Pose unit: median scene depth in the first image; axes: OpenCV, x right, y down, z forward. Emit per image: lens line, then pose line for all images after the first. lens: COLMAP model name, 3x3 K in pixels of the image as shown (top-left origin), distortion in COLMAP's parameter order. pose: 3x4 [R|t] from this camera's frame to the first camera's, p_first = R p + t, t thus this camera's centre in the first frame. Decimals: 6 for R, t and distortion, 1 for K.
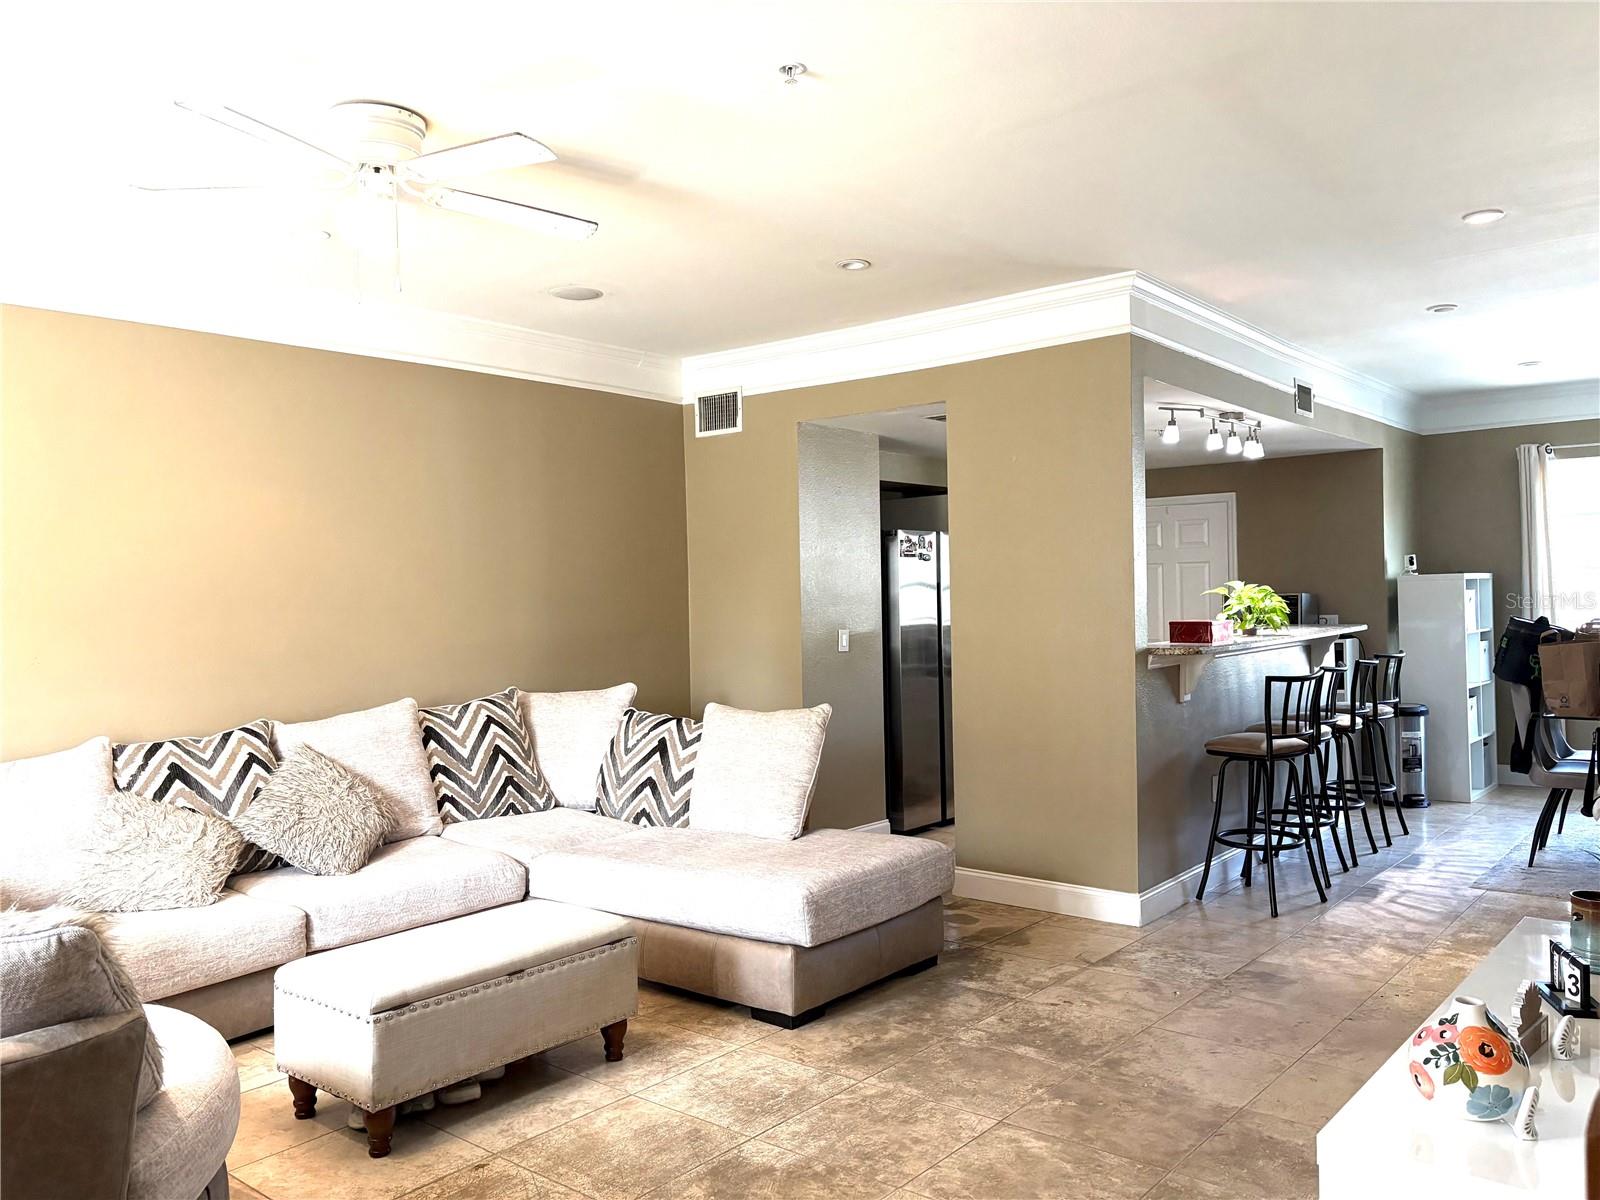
lens RADIAL K [[1190.8, 0, 802.8], [0, 1190.8, 604.2], [0, 0, 1]] dist [0.033496, -0.028727]
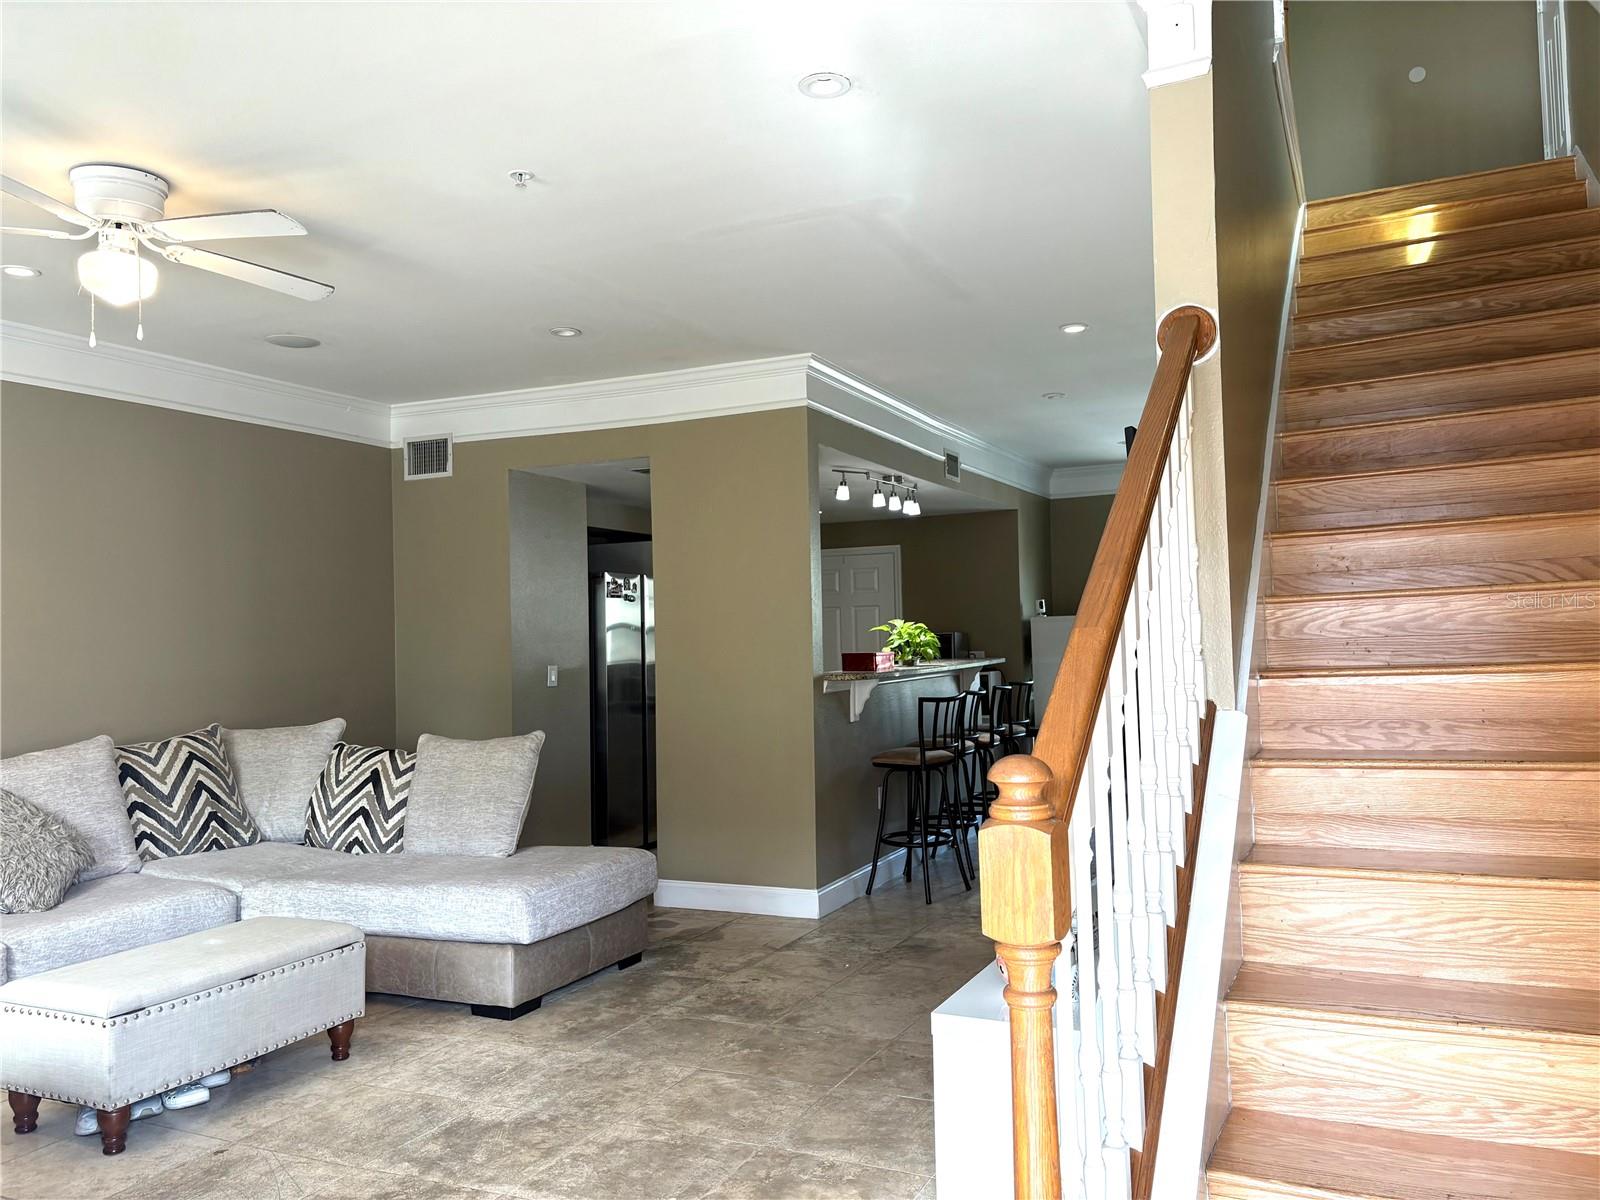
lens RADIAL K [[1190.8, 0, 811.5], [0, 1190.8, 597.7], [0, 0, 1]] dist [0.033496, -0.028727]
pose [[0.966434, 0.006403, 0.256837, -0.020091], [0.005456, 0.998952, -0.045435, 0.013307], [-0.256859, 0.045311, 0.965386, -0.113537]]
